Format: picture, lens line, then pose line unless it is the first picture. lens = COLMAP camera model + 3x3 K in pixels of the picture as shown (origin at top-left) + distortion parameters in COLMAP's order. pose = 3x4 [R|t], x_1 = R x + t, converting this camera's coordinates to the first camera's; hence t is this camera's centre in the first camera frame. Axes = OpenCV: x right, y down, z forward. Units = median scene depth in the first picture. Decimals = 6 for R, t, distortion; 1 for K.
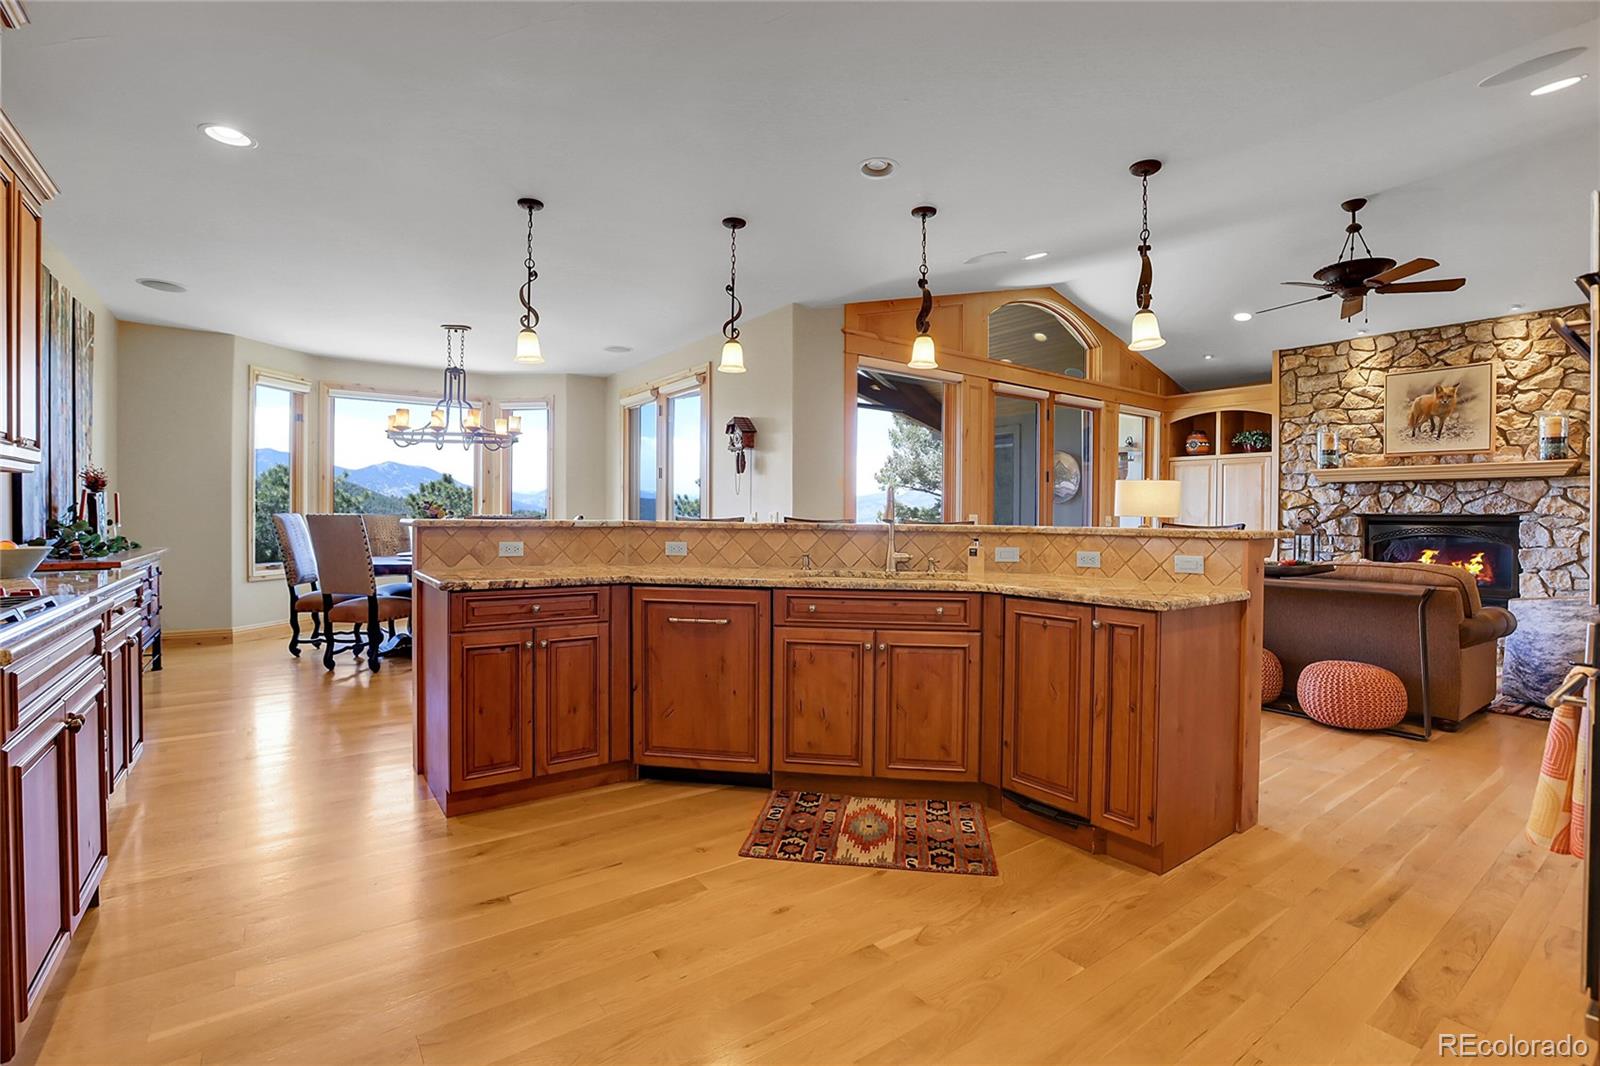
lens RADIAL K [[726.6, 0, 797.6], [0, 726.6, 524.4], [0, 0, 1]] dist [-0.040841, 0.011349]
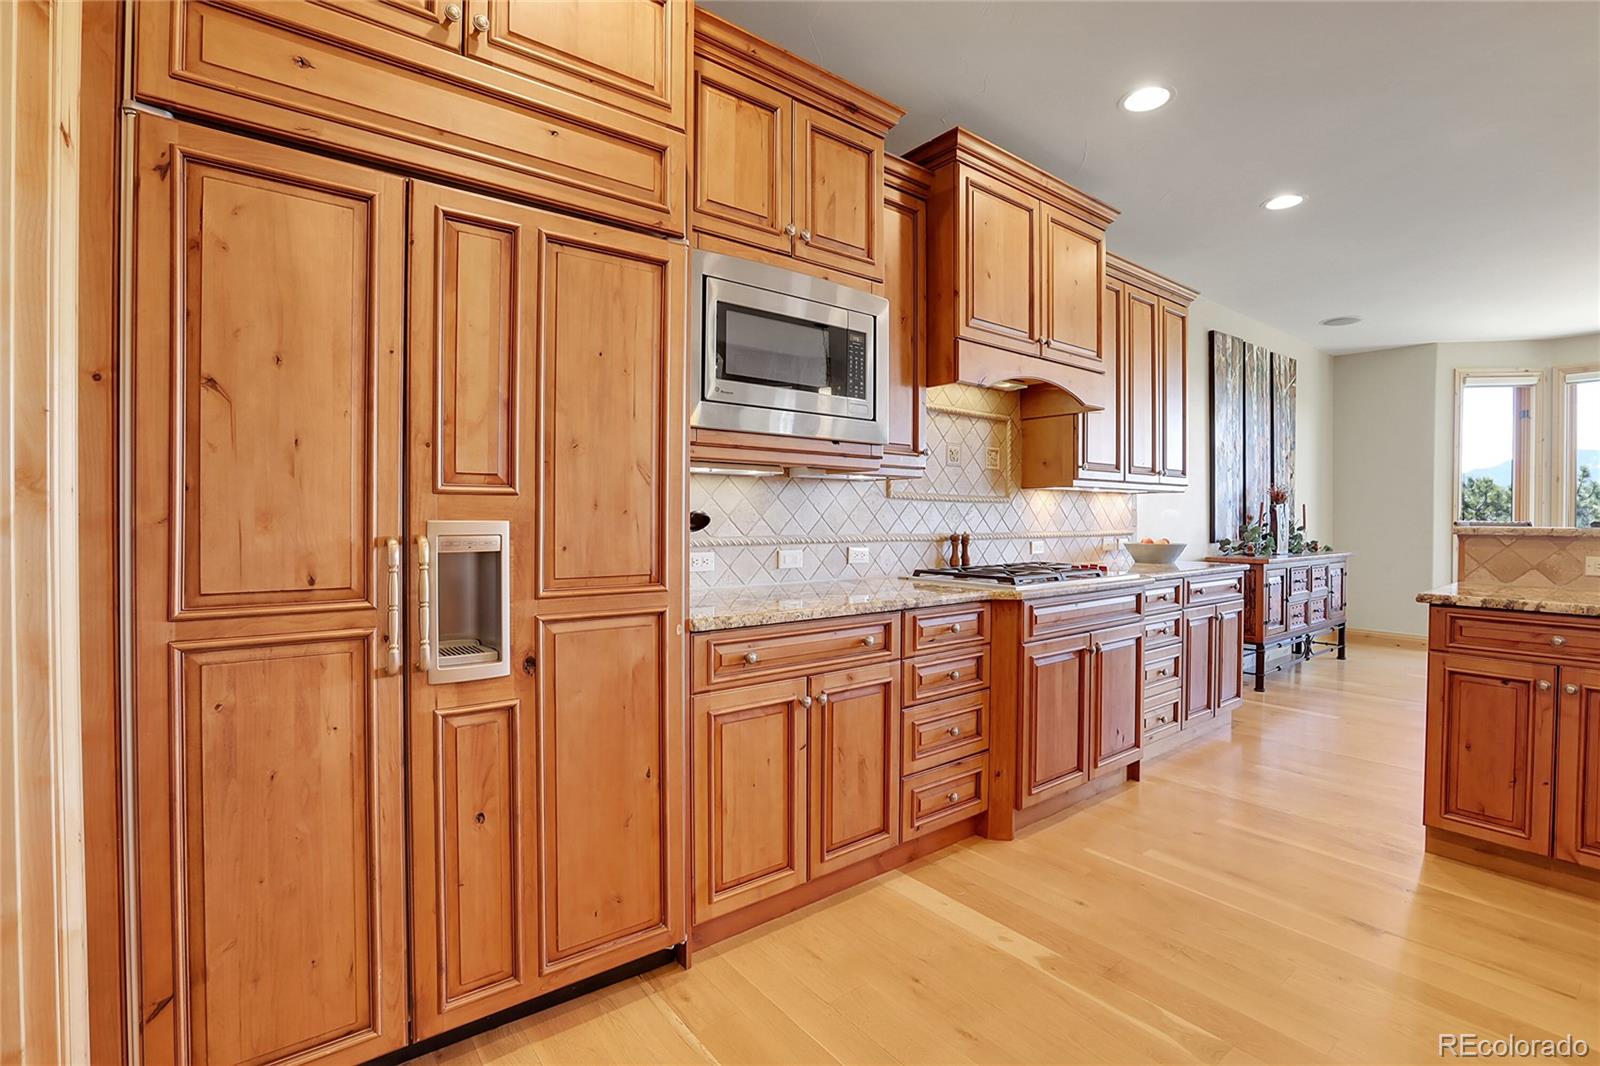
lens RADIAL K [[726.6, 0, 792.5], [0, 726.6, 523.9], [0, 0, 1]] dist [-0.040841, 0.011349]
pose [[0.032852, 0.001461, -0.999459, 0.181997], [-0.016585, 0.999862, 0.000917, 0.001727], [0.999323, 0.016546, 0.032871, 0.073629]]
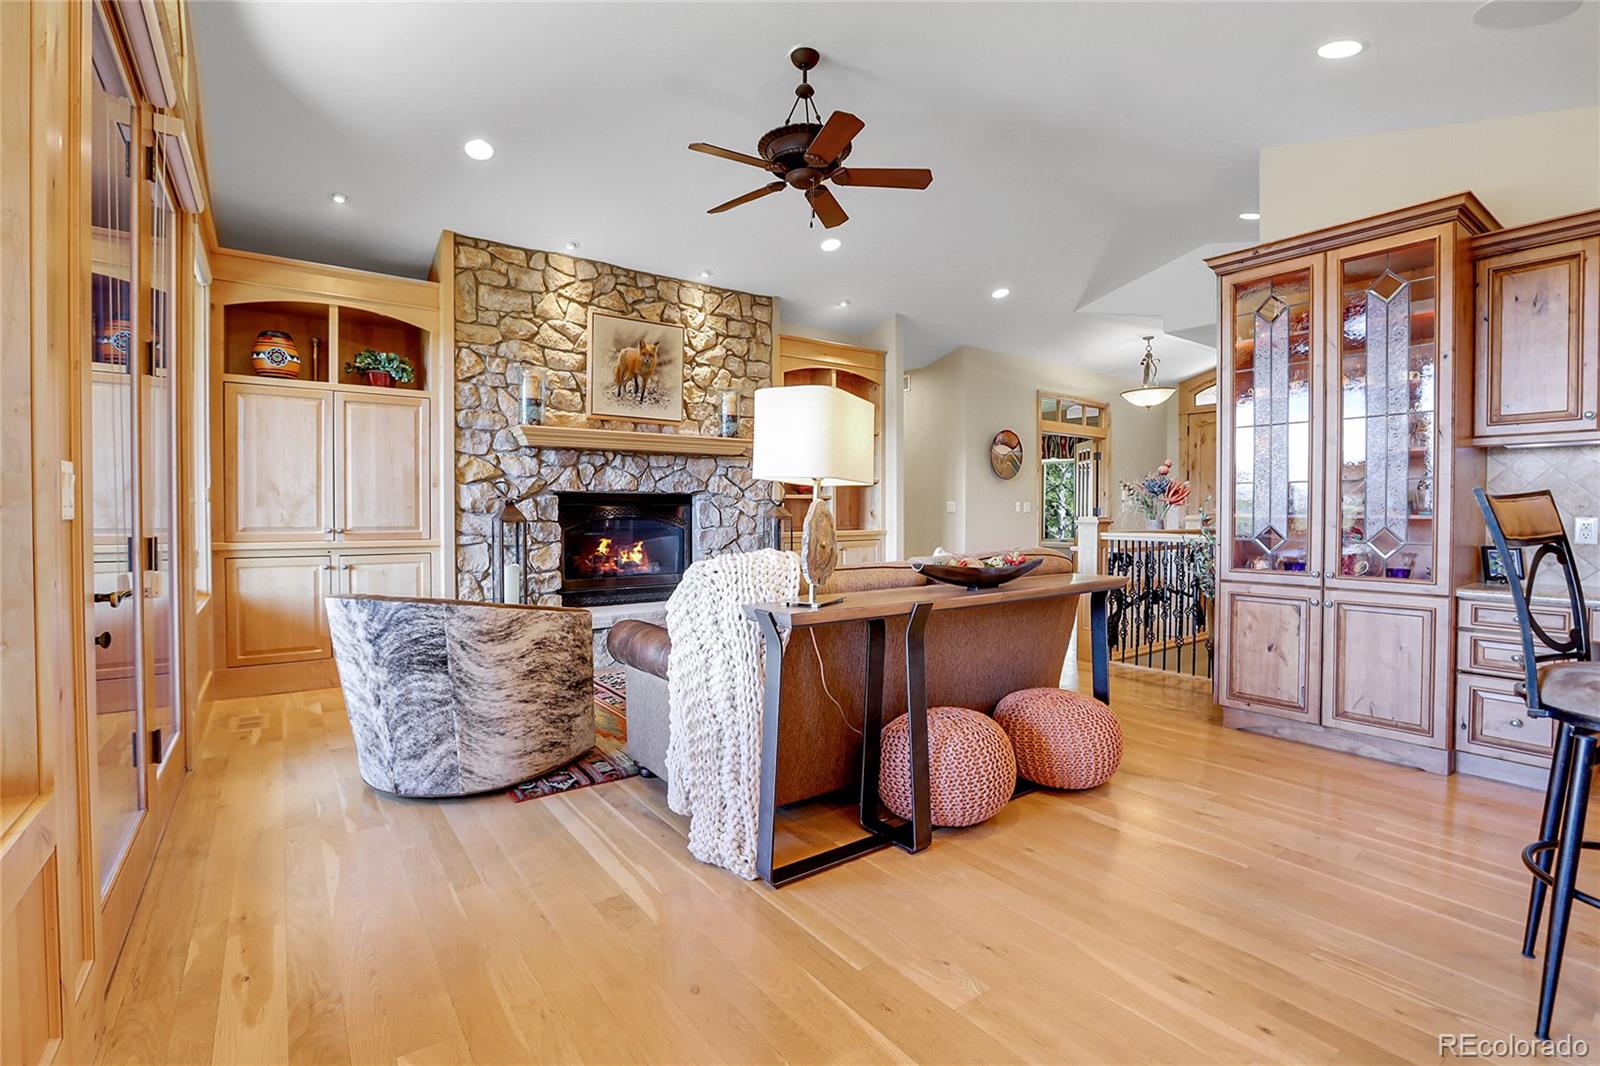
lens RADIAL K [[726.6, 0, 787.8], [0, 726.6, 518.6], [0, 0, 1]] dist [-0.040841, 0.011349]
pose [[0.008948, -0.019701, 0.999766, 0.042659], [0.011652, 0.999740, 0.019597, 0.002466], [-0.999892, 0.011474, 0.009175, 0.889021]]
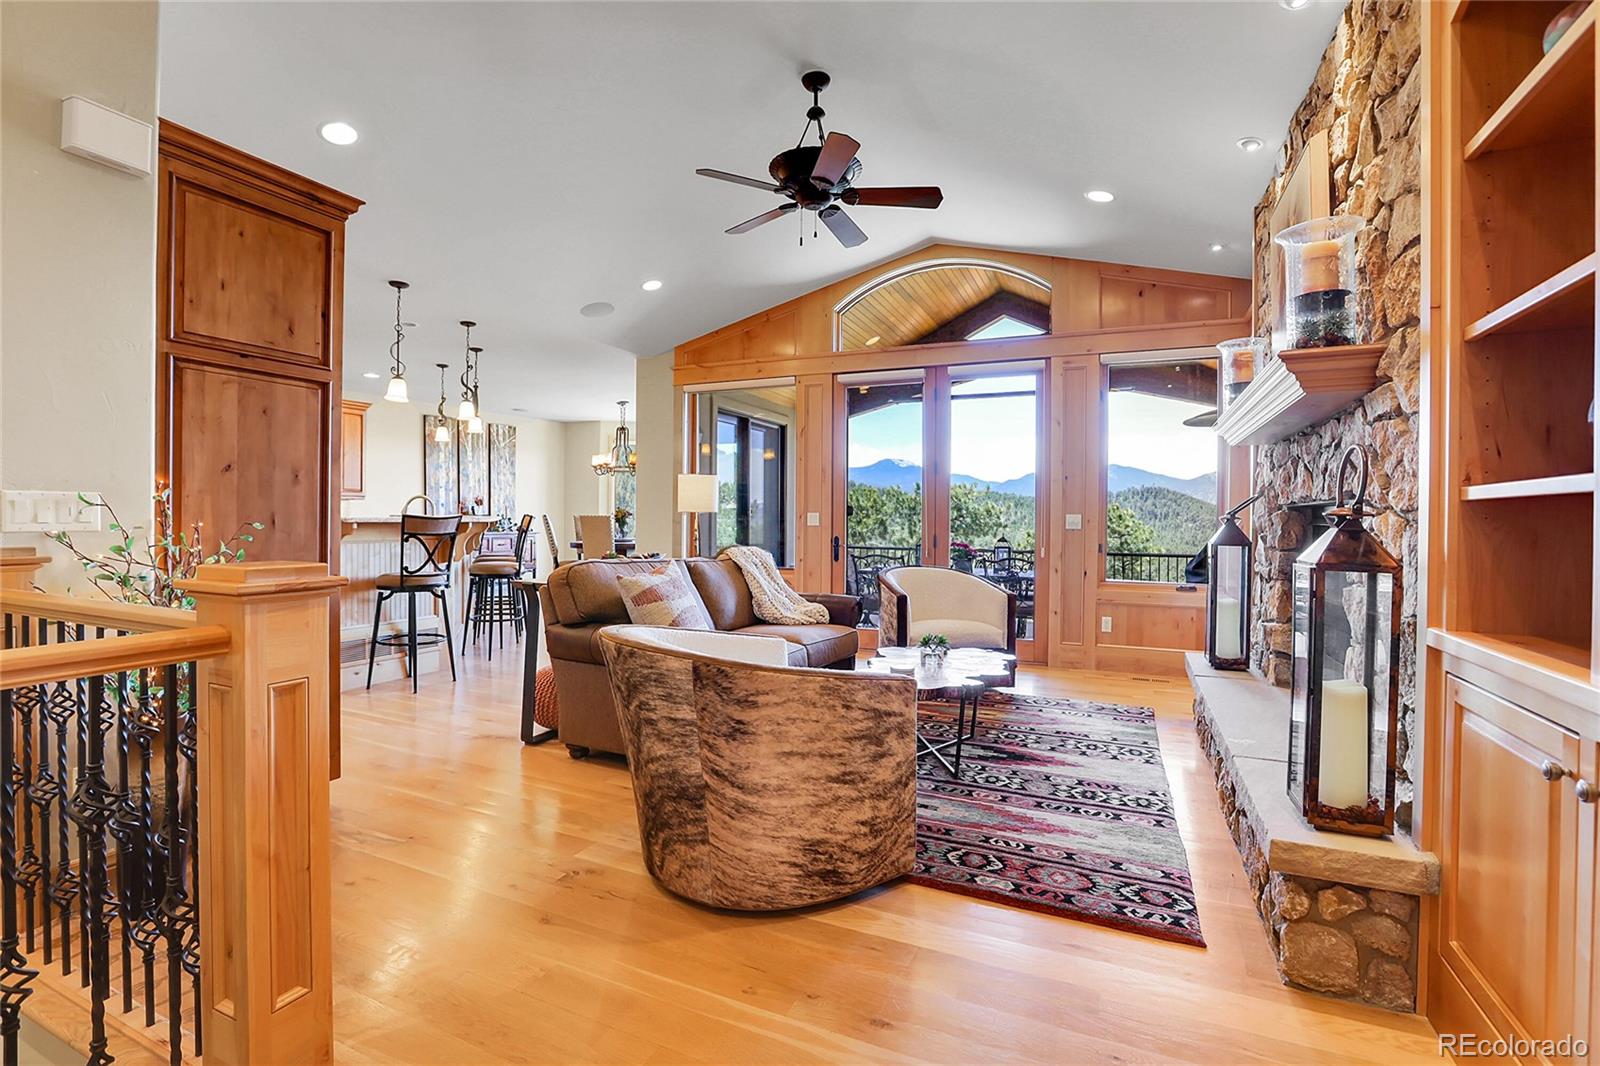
lens RADIAL K [[723.1, 0, 797.2], [0, 723.1, 528.9], [0, 0, 1]] dist [-0.043809, 0.010171]
pose [[0.495198, 0.010684, -0.868714, 1.237286], [-0.015443, 0.999875, 0.003494, 0.006150], [0.868643, 0.011686, 0.495301, 0.550623]]
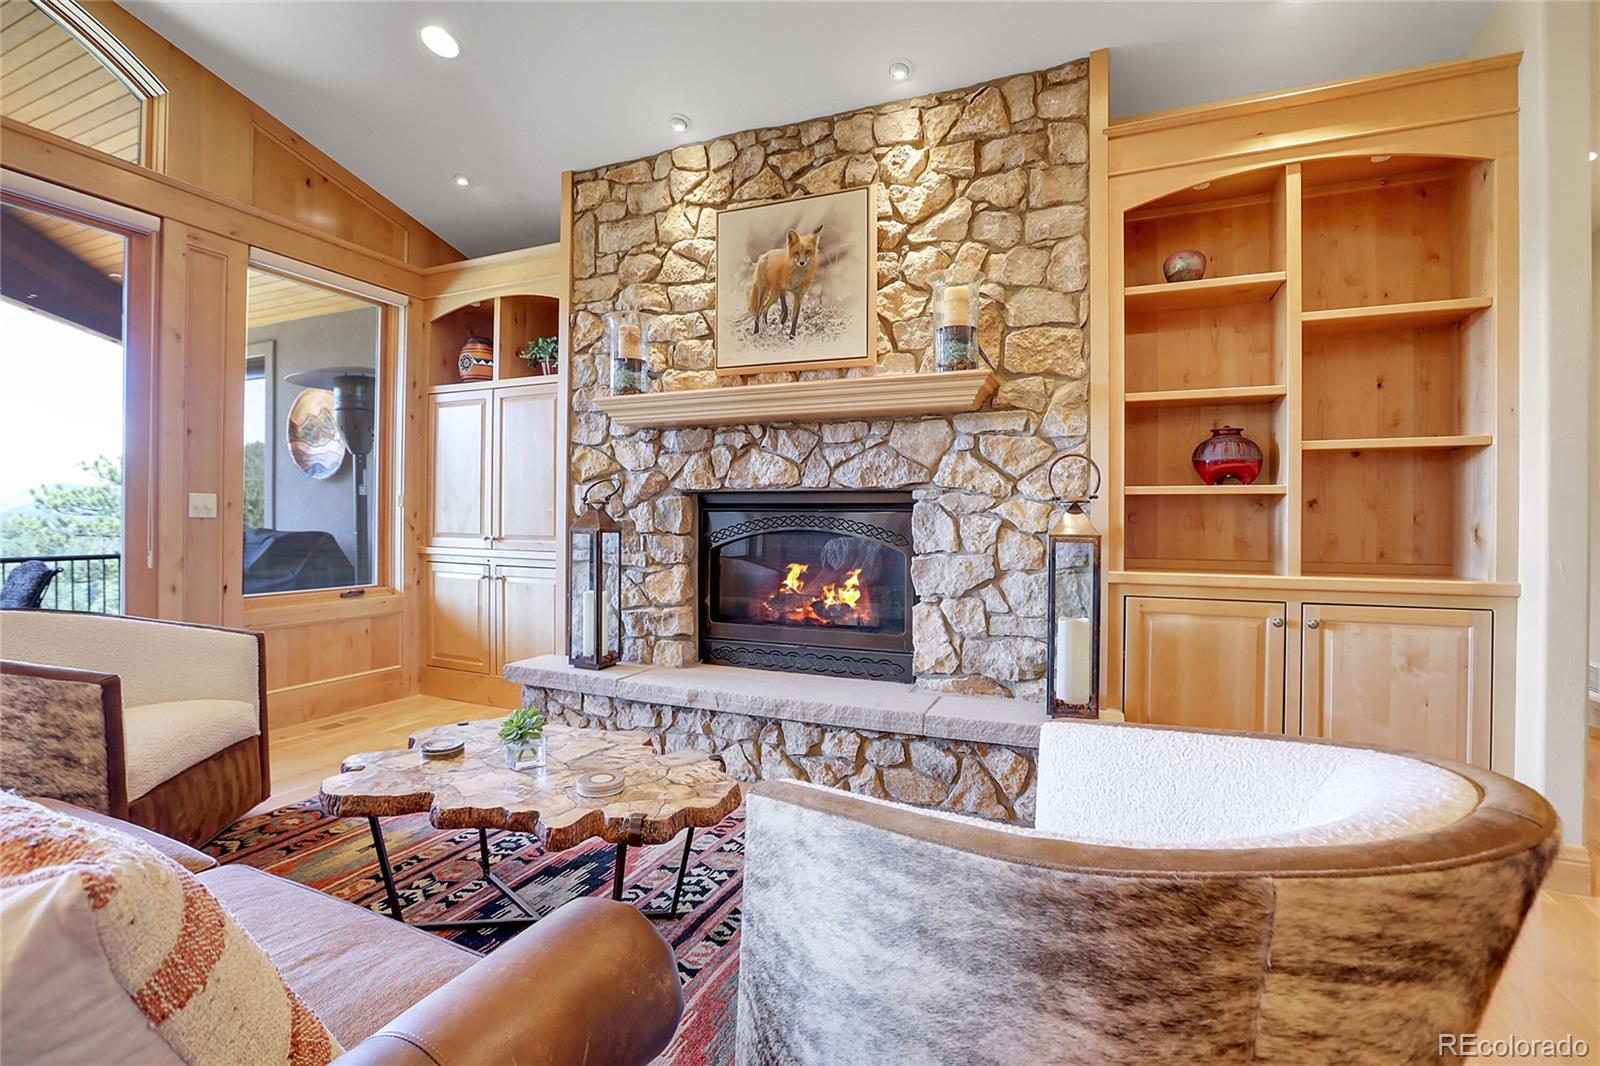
lens RADIAL K [[723.1, 0, 801.9], [0, 723.1, 515.8], [0, 0, 1]] dist [-0.043809, 0.010171]
pose [[0.858764, 0.003015, 0.512363, 0.706757], [0.003356, 0.999928, -0.011508, 0.011879], [-0.512360, 0.011602, 0.858692, 0.609444]]
